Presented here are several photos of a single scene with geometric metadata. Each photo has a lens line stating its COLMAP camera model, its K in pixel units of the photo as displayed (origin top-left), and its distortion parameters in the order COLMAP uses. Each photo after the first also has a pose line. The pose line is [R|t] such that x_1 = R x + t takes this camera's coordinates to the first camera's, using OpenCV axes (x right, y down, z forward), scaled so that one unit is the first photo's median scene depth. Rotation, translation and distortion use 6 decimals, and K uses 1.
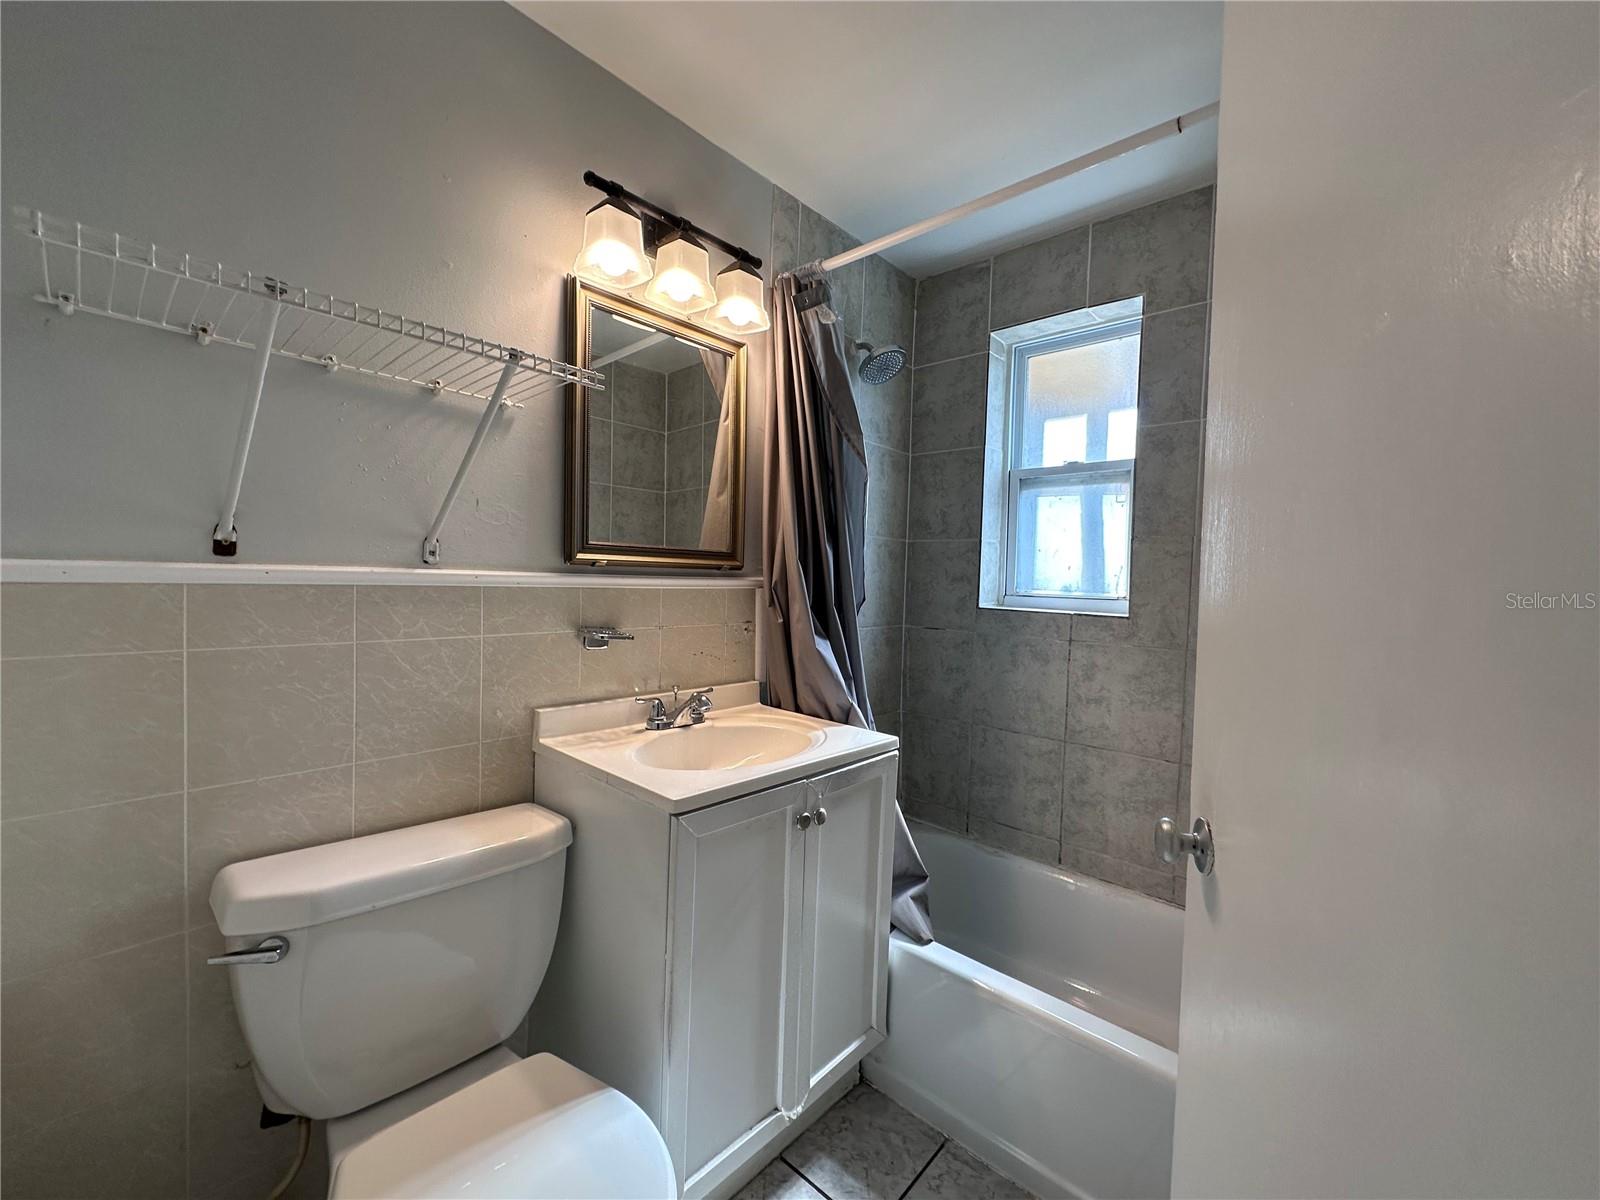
lens RADIAL K [[636.2, 0, 796.5], [0, 636.2, 604.6], [0, 0, 1]] dist [-0.004569, 0.001127]
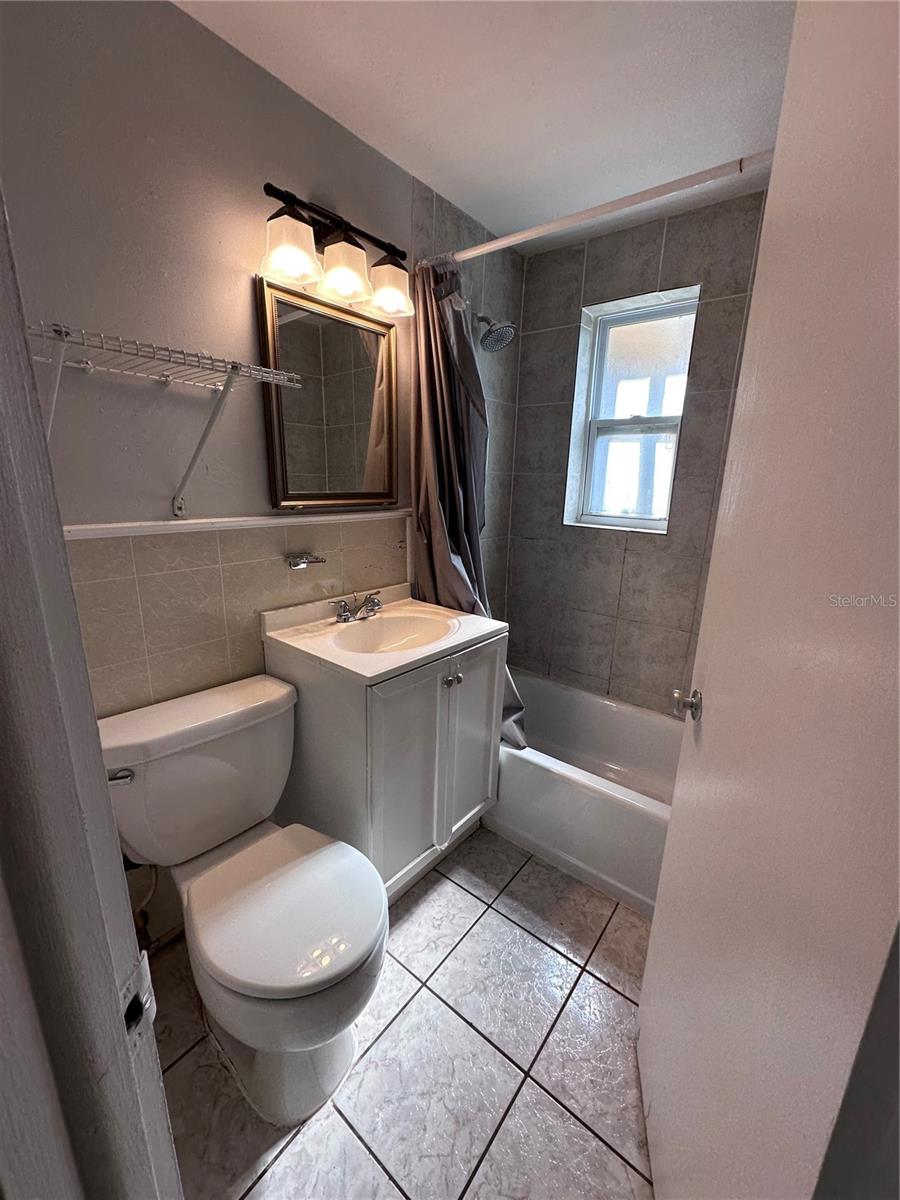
lens RADIAL K [[477.1, 0, 446.0], [0, 477.1, 604.2], [0, 0, 1]] dist [-0.004569, 0.001127]
pose [[0.998425, -0.019284, 0.052692, -0.040870], [0.007292, 0.975716, 0.218919, -0.076280], [-0.055634, -0.218190, 0.974319, -0.065738]]
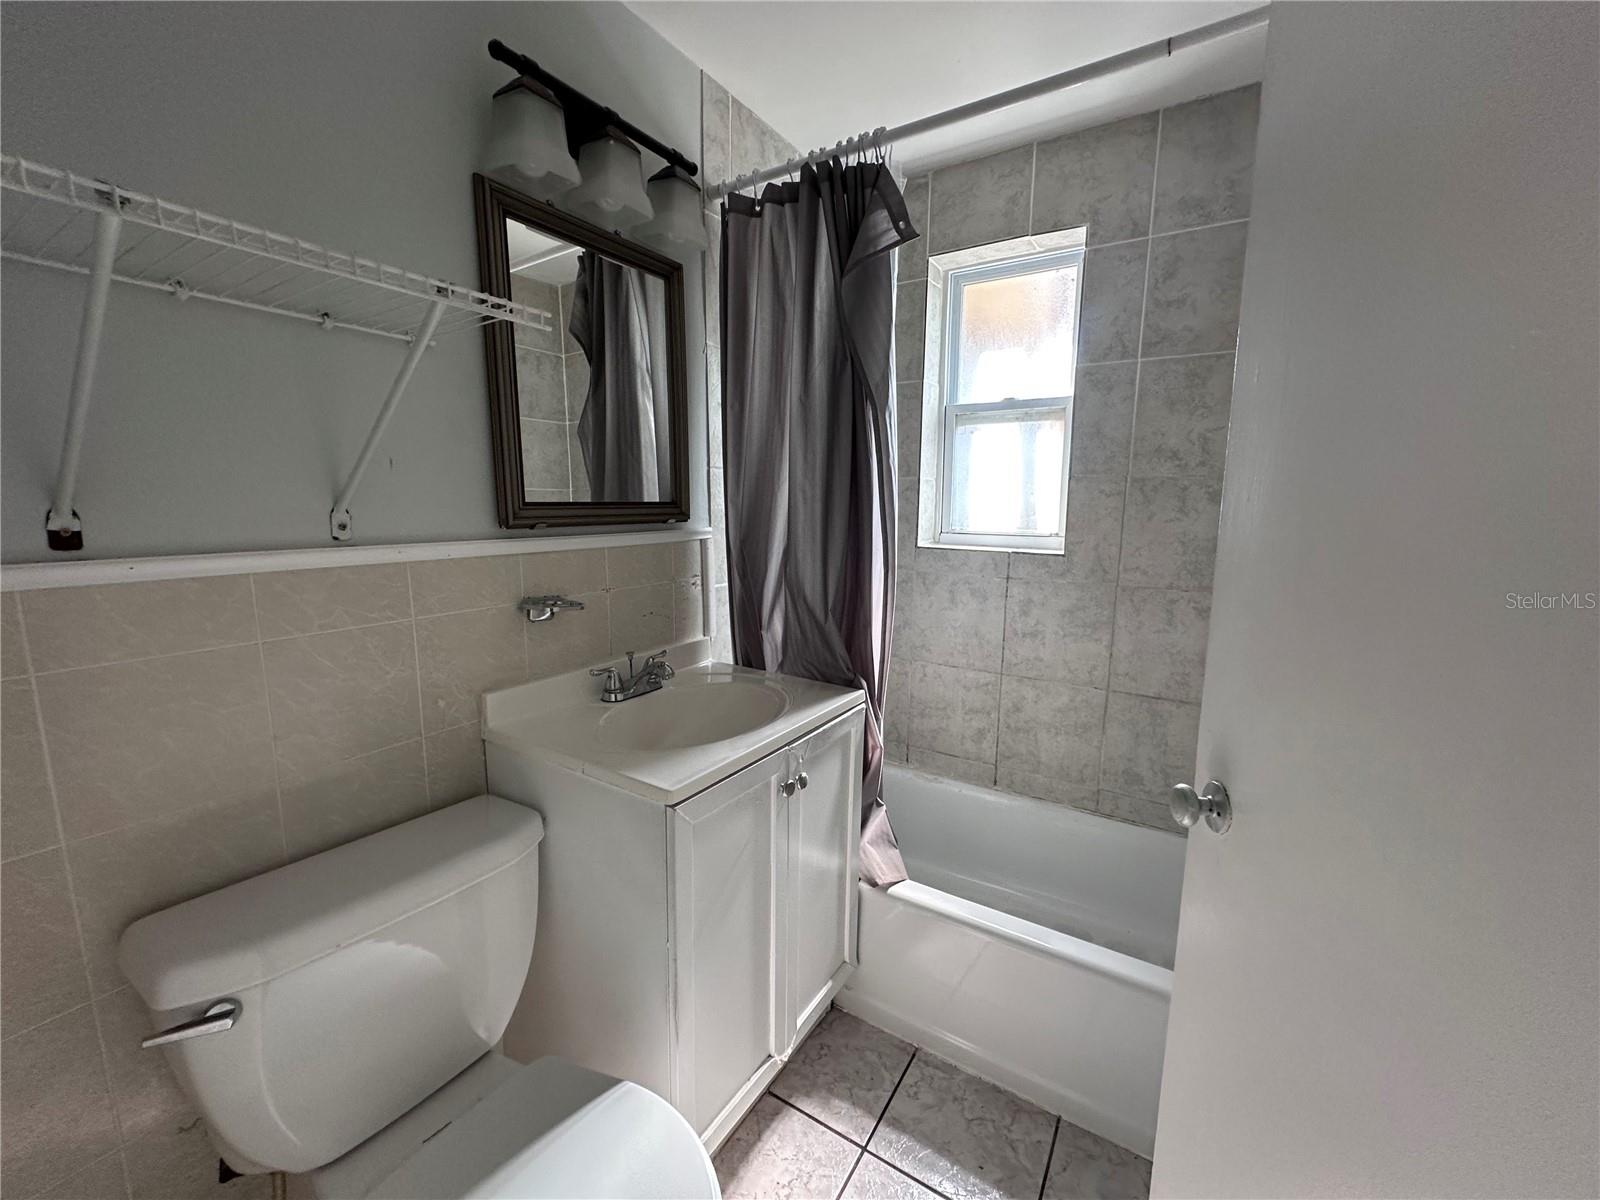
lens RADIAL K [[636.2, 0, 795.5], [0, 636.2, 603.4], [0, 0, 1]] dist [-0.004569, 0.001127]
pose [[0.985477, -0.050662, 0.162074, -0.095989], [0.030367, 0.991651, 0.125328, -0.052087], [-0.167070, -0.118586, 0.978787, 0.053454]]
